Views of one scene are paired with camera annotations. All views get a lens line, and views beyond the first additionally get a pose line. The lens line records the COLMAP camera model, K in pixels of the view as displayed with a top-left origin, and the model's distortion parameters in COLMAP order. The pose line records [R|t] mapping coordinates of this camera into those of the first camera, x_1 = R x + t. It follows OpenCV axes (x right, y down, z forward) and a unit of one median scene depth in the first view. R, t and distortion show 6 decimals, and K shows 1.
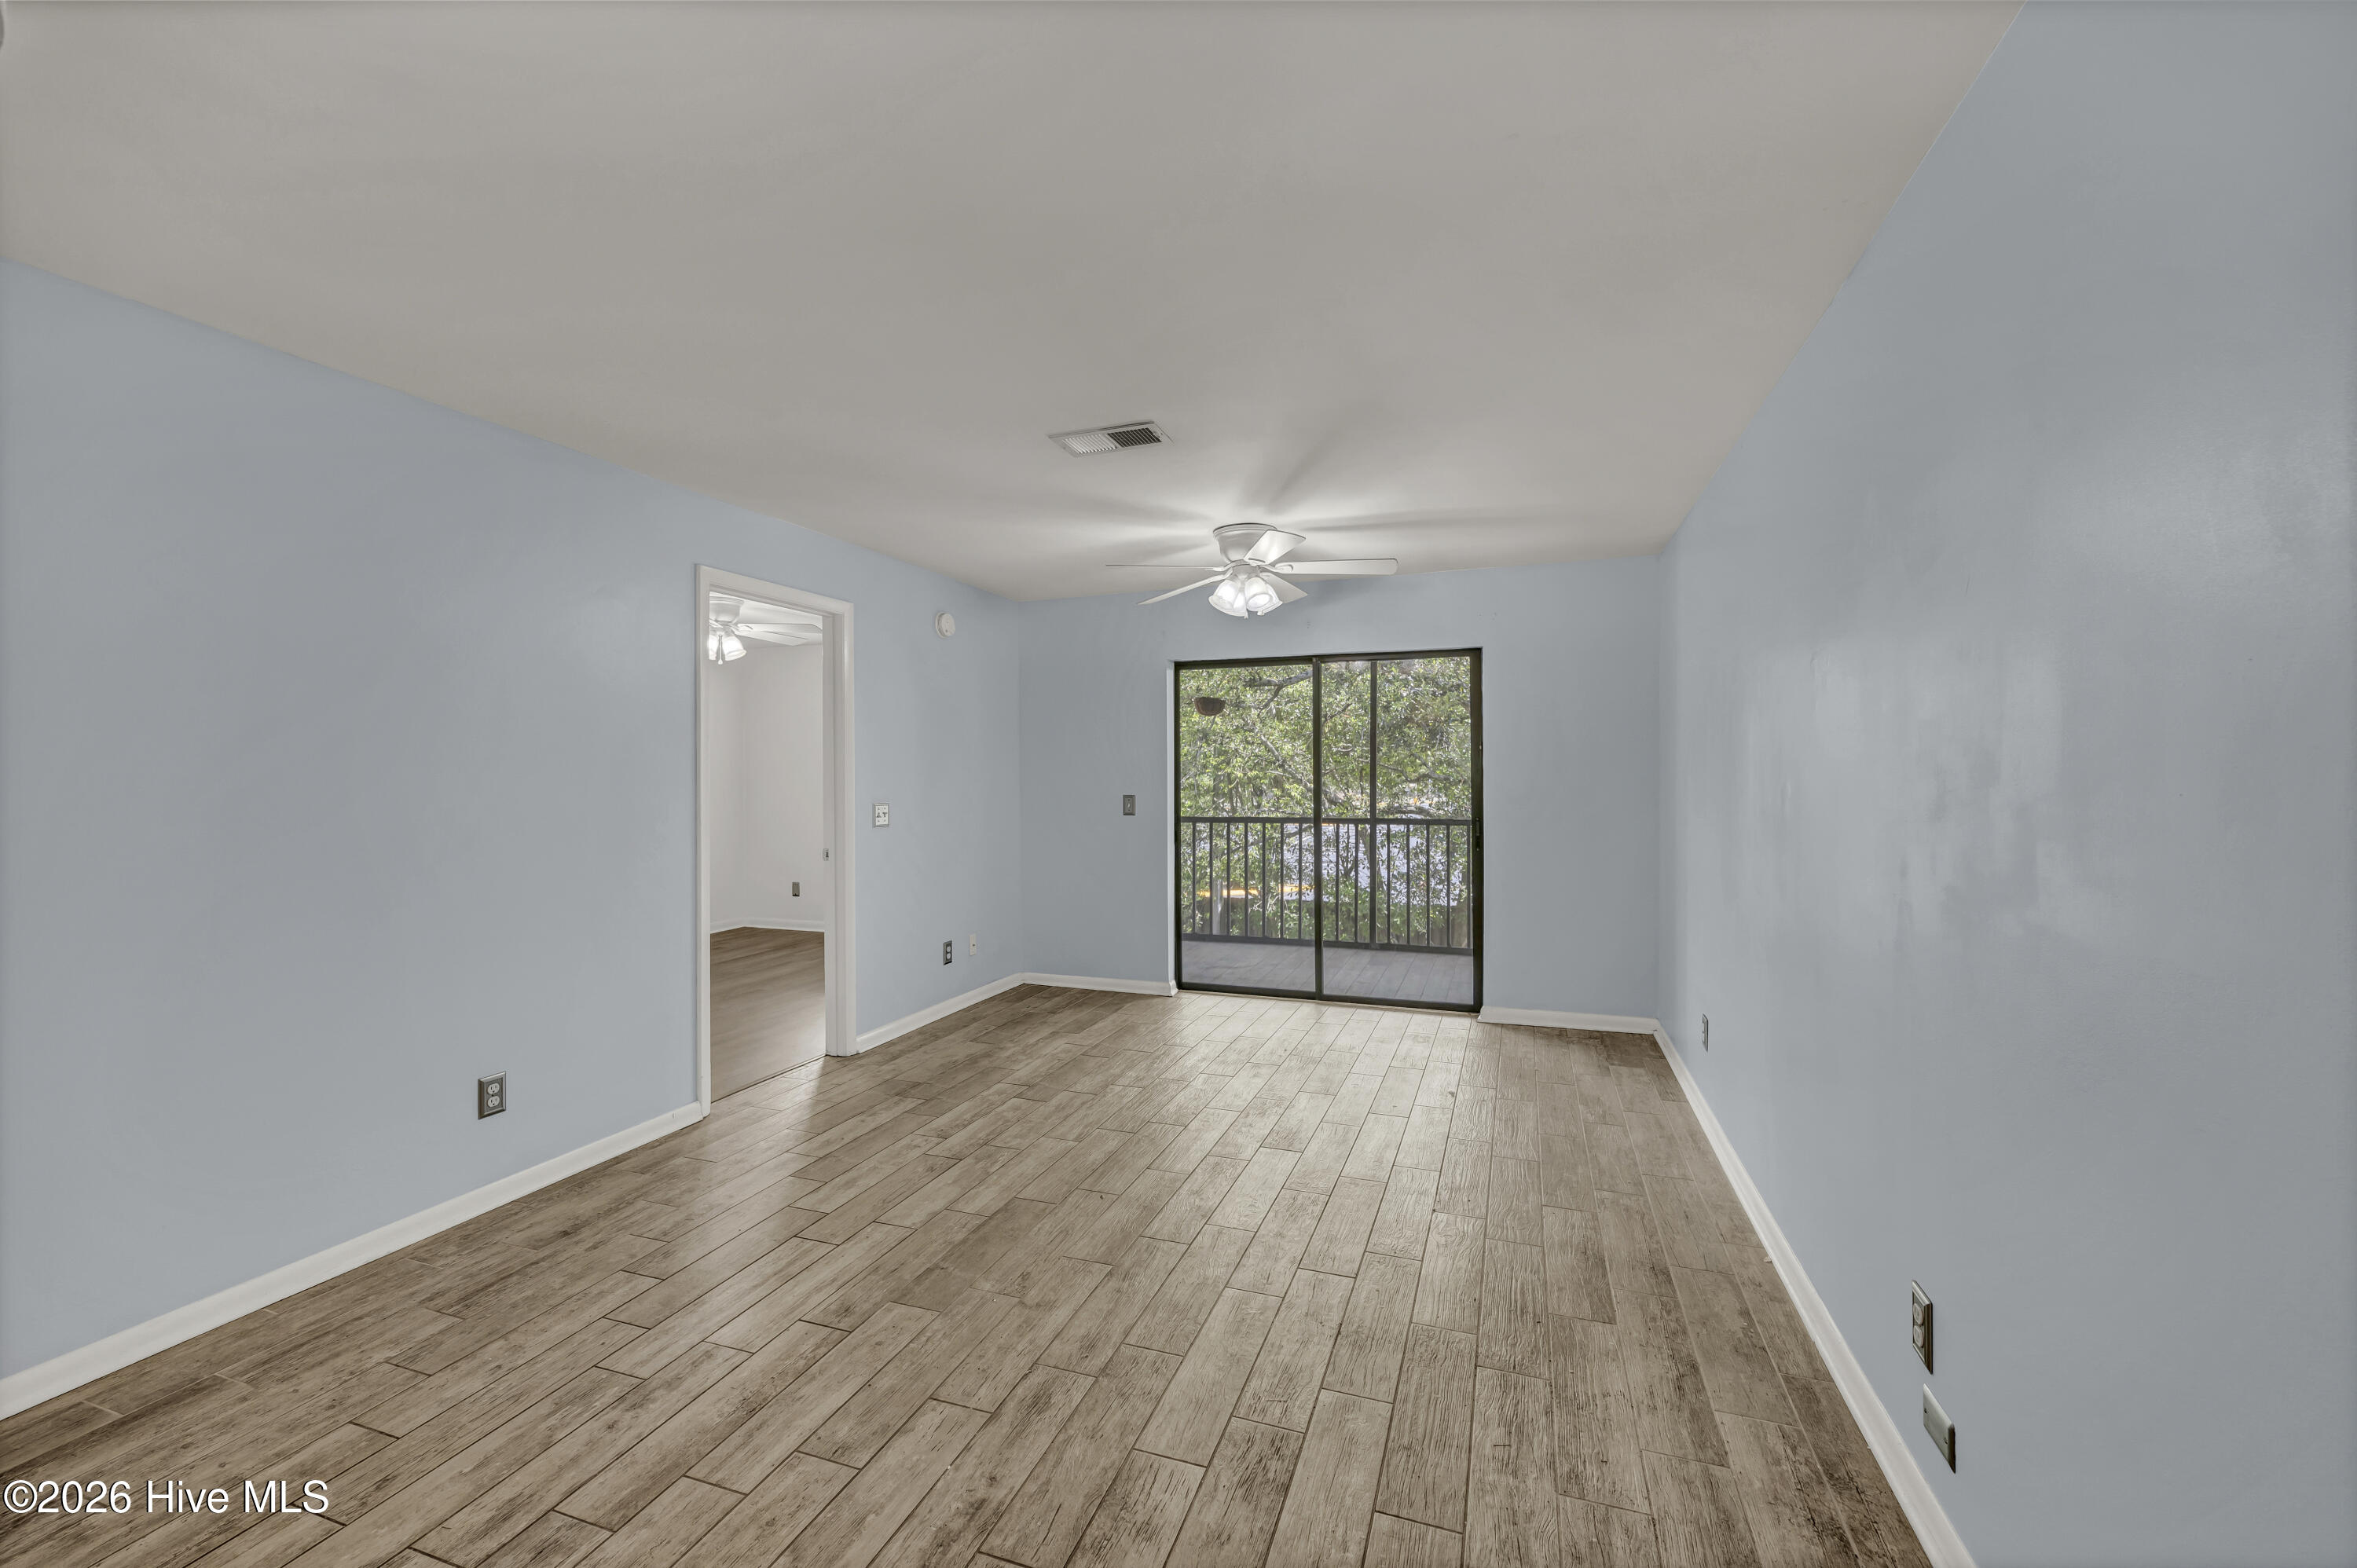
lens RADIAL K [[910.9, 0, 1178.5], [0, 910.9, 784.0], [0, 0, 1]] dist [-0.000986, 0.000150]
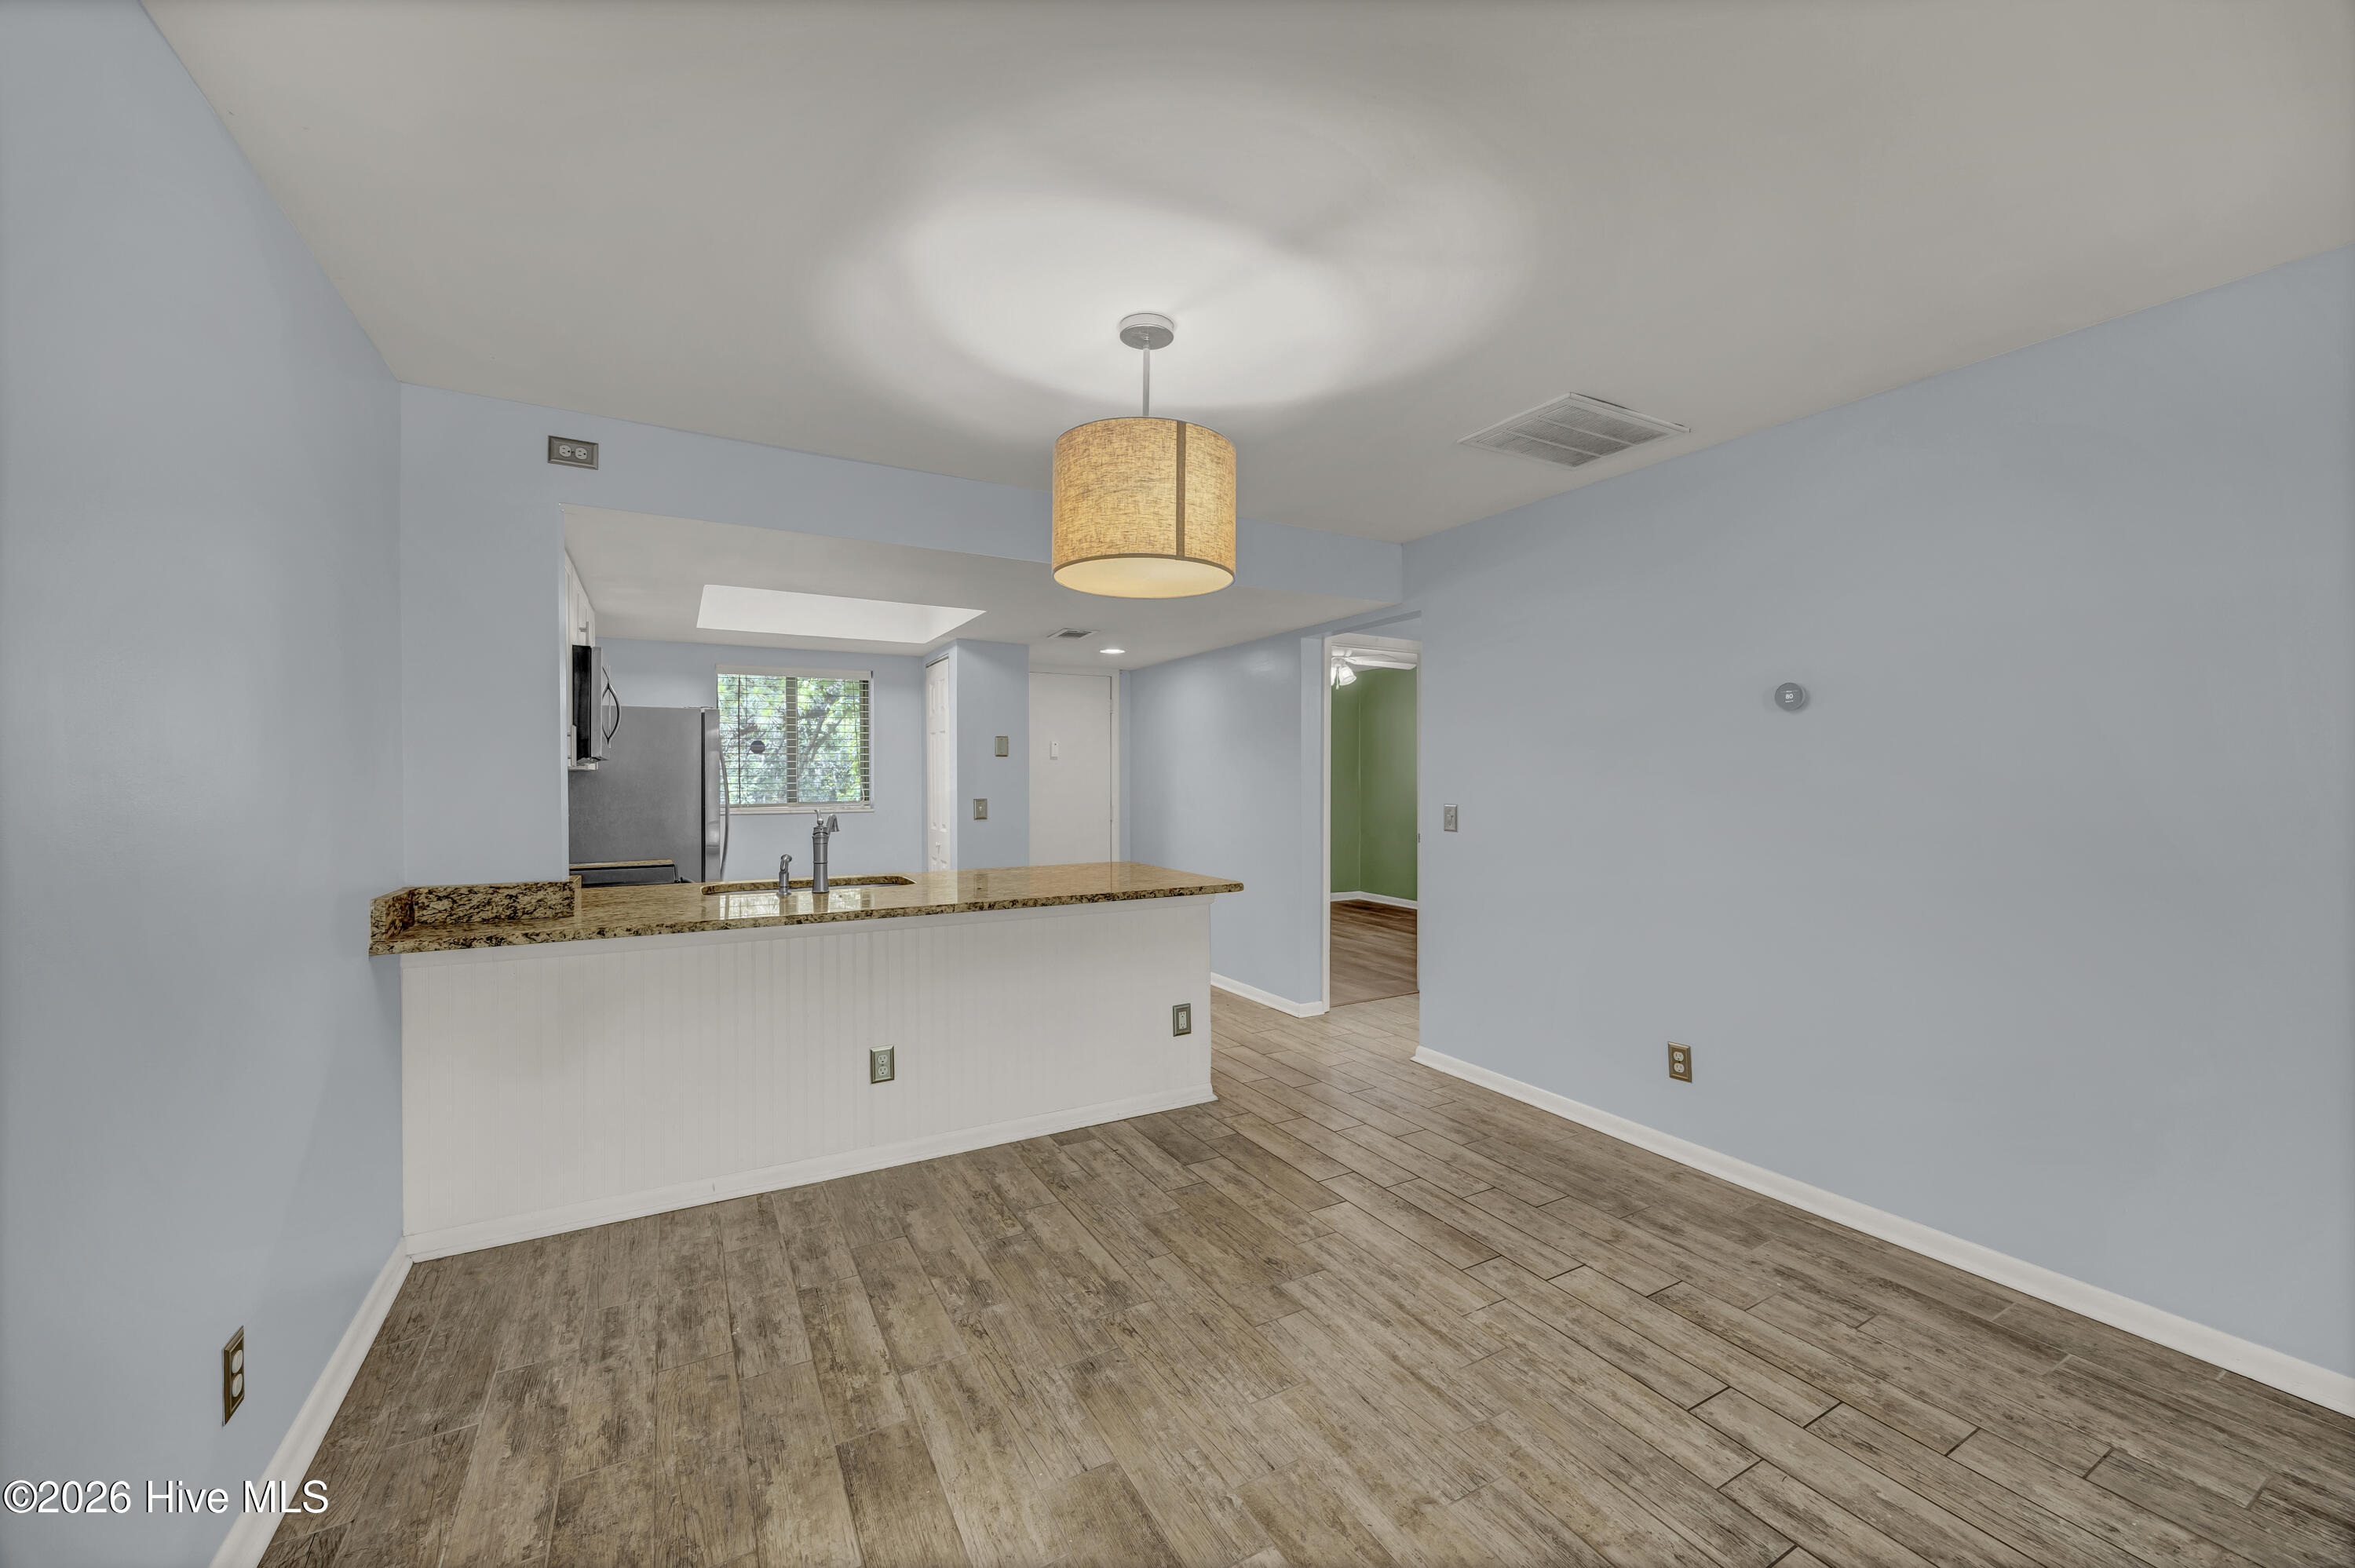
lens RADIAL K [[910.1, 0, 1177.5], [0, 910.1, 784.0], [0, 0, 1]] dist [-0.000986, 0.000150]
pose [[-0.665468, 0.011405, -0.746339, 0.175392], [0.005106, 0.999929, 0.010728, -0.001233], [0.746408, 0.003329, -0.665480, 0.465600]]
